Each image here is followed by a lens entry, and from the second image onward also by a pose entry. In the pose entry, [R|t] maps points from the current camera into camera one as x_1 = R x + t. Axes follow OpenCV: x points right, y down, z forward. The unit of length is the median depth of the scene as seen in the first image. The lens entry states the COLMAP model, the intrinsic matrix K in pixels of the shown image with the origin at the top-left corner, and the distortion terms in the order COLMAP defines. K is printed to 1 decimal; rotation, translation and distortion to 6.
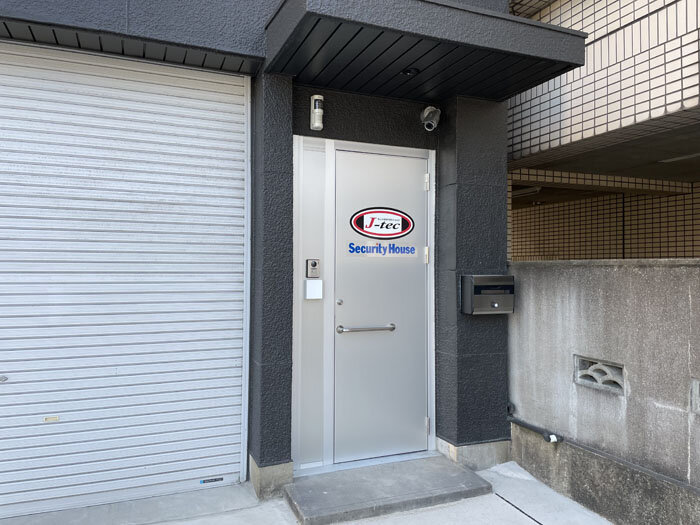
lens RADIAL K [[515.0, 0, 348.6], [0, 515.0, 257.3], [0, 0, 1]] dist [0.100048, -0.141099]
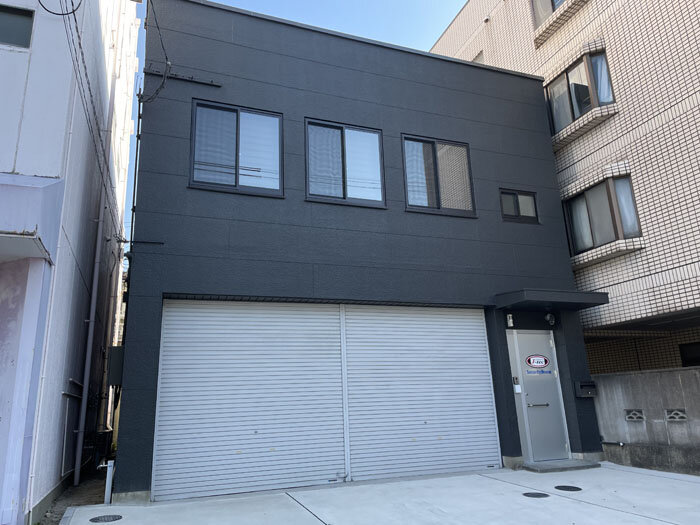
lens RADIAL K [[515.0, 0, 348.6], [0, 515.0, 257.3], [0, 0, 1]] dist [0.100048, -0.141099]
pose [[0.998455, -0.051258, -0.021461, -0.810708], [0.044083, 0.965750, -0.255701, 0.056034], [0.033832, 0.254360, 0.966518, -1.697483]]
